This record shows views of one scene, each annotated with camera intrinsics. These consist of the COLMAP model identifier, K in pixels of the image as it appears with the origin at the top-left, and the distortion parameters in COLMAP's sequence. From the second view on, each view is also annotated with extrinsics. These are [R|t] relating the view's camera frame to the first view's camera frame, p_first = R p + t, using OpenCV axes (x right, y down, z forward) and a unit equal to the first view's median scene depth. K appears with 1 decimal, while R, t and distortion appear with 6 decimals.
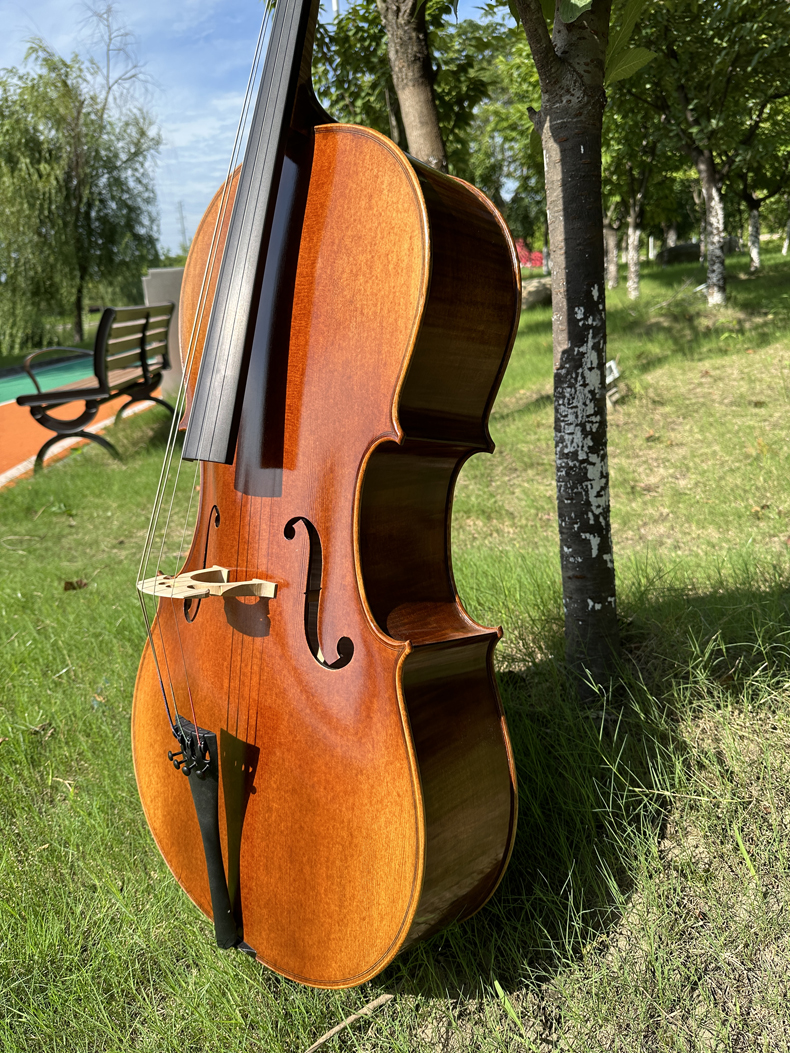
lens RADIAL K [[760.8, 0, 387.1], [0, 760.8, 539.4], [0, 0, 1]] dist [0.052009, -0.132653]
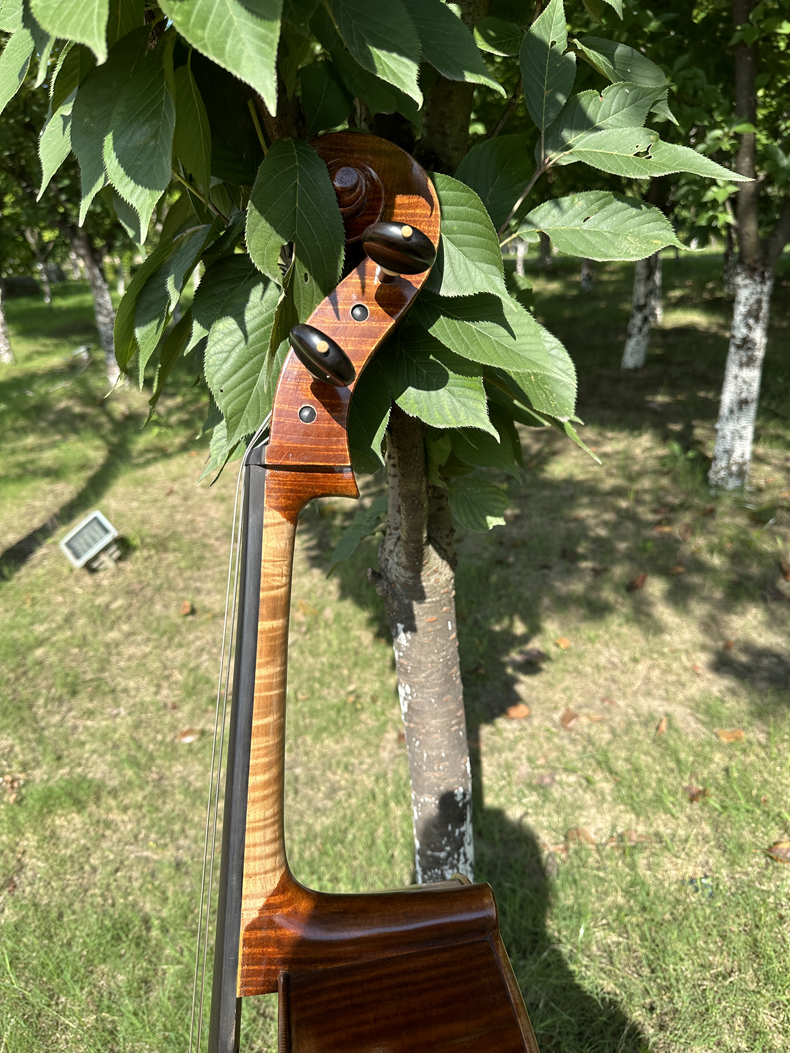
lens RADIAL K [[762.0, 0, 385.0], [0, 762.0, 505.4], [0, 0, 1]] dist [-0.029195, -0.002613]
pose [[0.676230, -0.168973, 0.717050, -0.343263], [0.194330, 0.979780, 0.047618, -0.642167], [-0.710597, 0.107143, 0.695393, 0.416108]]
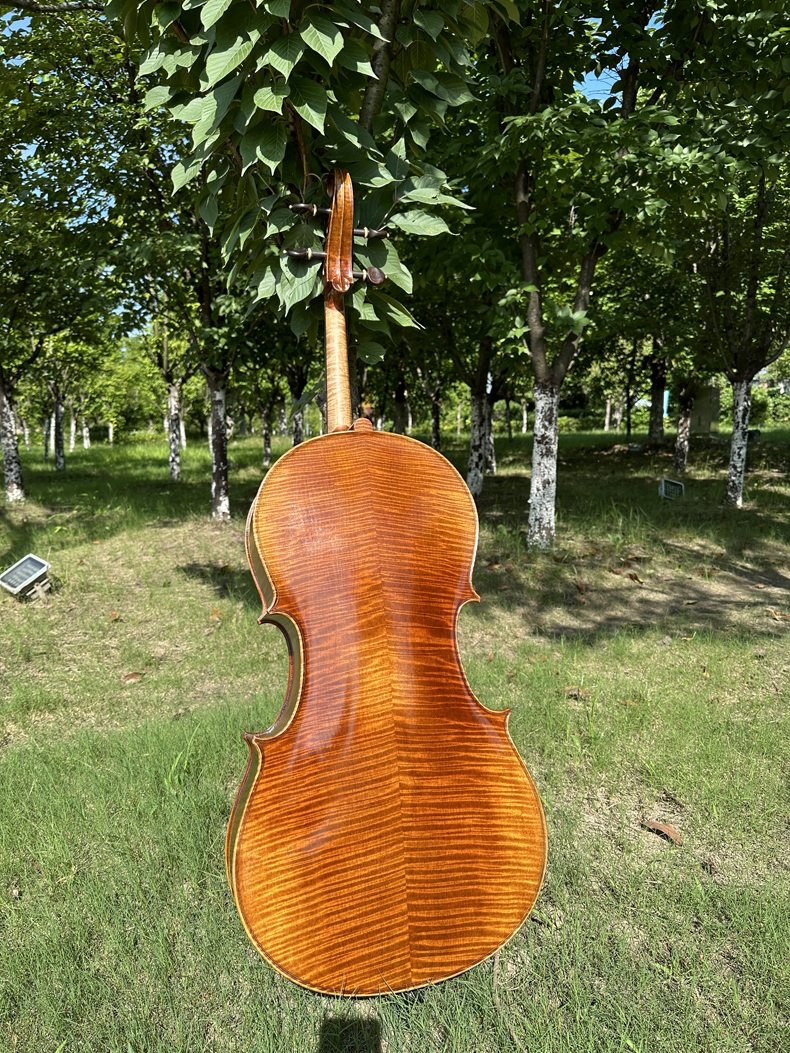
lens RADIAL K [[768.2, 0, 395.0], [0, 768.2, 526.5], [0, 0, 1]] dist [0.071229, -0.088614]
pose [[0.522560, 0.010622, 0.852536, -1.051079], [0.208306, 0.968030, -0.139741, -0.045979], [-0.826765, 0.250611, 0.503641, 0.121120]]
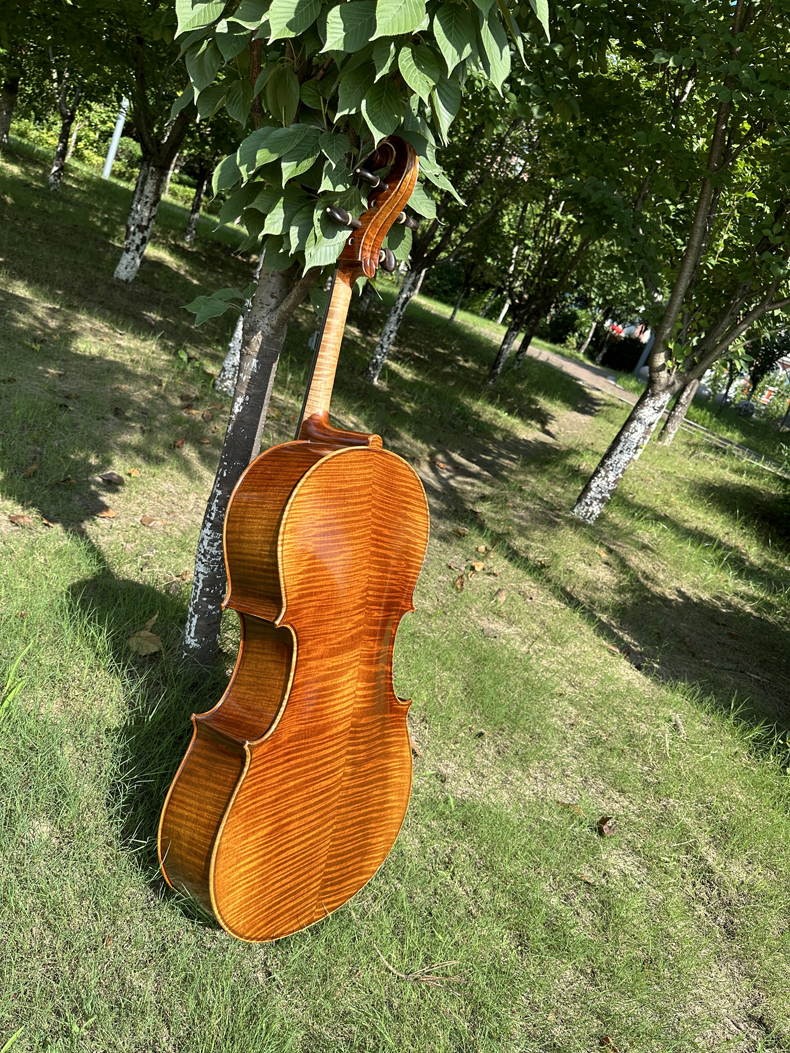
lens RADIAL K [[768.2, 0, 395.0], [0, 768.2, 526.5], [0, 0, 1]] dist [0.071229, -0.088614]
pose [[-0.012538, -0.194266, 0.980869, -1.273179], [-0.068938, 0.978780, 0.192971, -0.477841], [-0.997542, -0.065200, -0.025664, 0.710137]]
